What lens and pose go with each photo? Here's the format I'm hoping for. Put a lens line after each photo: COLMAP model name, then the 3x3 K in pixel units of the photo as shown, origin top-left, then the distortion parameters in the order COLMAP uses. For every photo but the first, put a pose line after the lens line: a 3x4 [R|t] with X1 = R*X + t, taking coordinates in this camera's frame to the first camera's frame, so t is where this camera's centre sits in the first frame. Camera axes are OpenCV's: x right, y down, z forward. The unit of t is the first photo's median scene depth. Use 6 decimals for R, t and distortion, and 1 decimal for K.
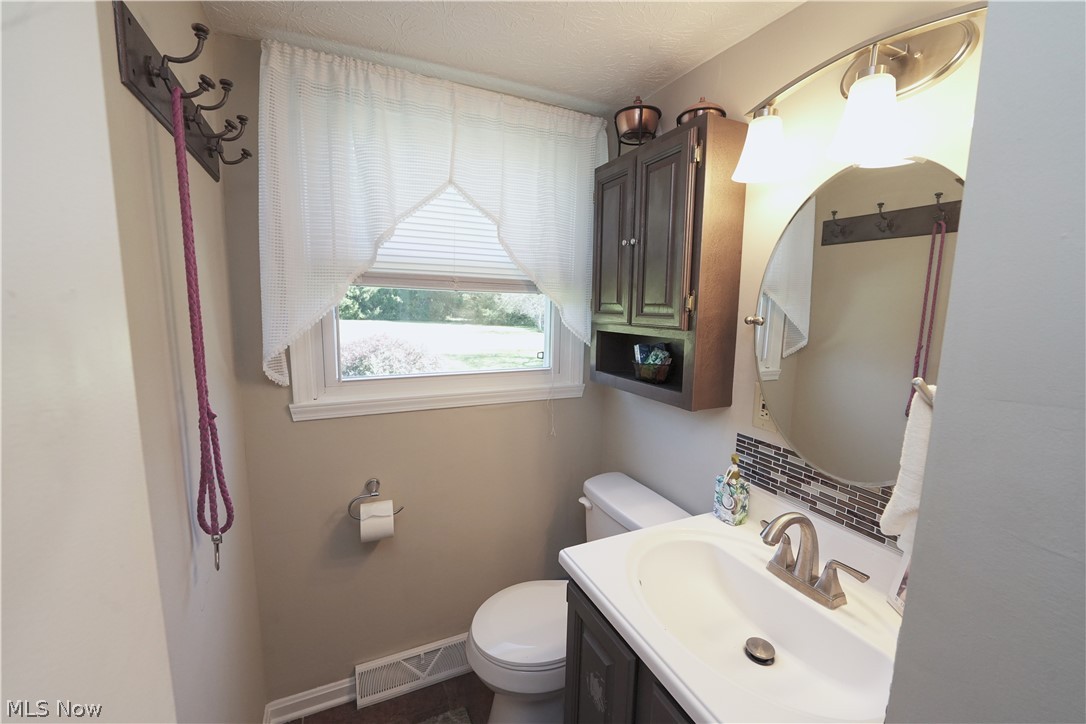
lens RADIAL K [[443.0, 0, 545.4], [0, 443.0, 362.9], [0, 0, 1]] dist [-0.007532, -0.000662]
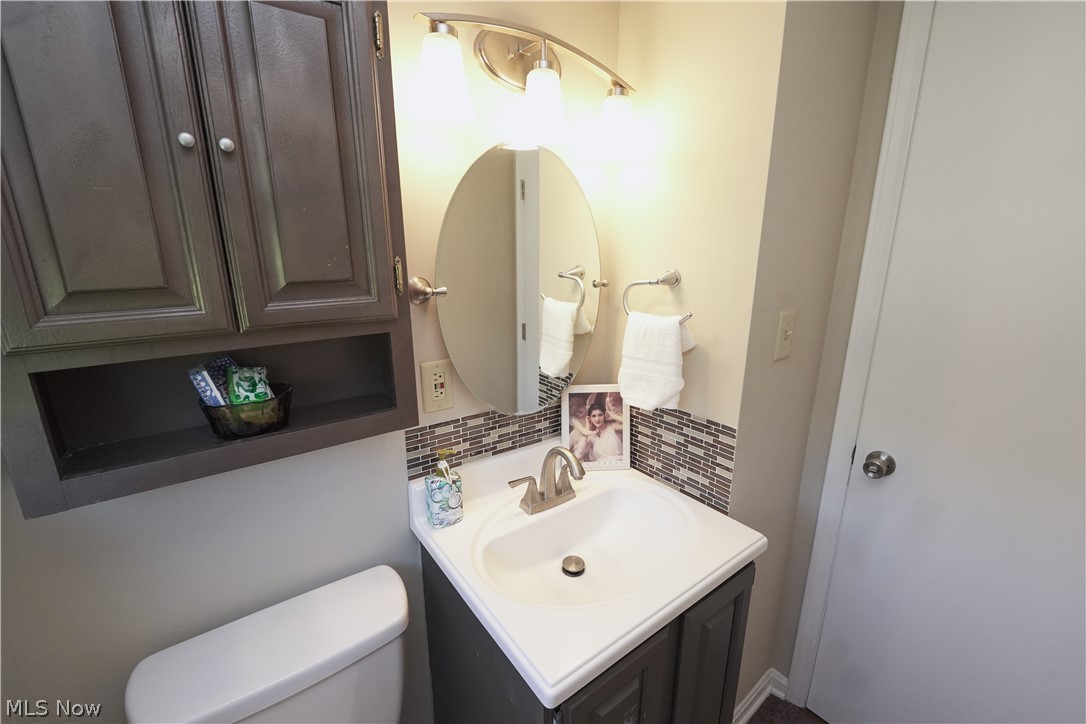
lens RADIAL K [[435.0, 0, 531.9], [0, 435.0, 367.4], [0, 0, 1]] dist [-0.001924, -0.000176]
pose [[-0.169422, -0.243286, 0.955044, -0.378546], [0.159629, 0.949483, 0.270187, -0.146951], [-0.972530, 0.198228, -0.122028, 0.914316]]
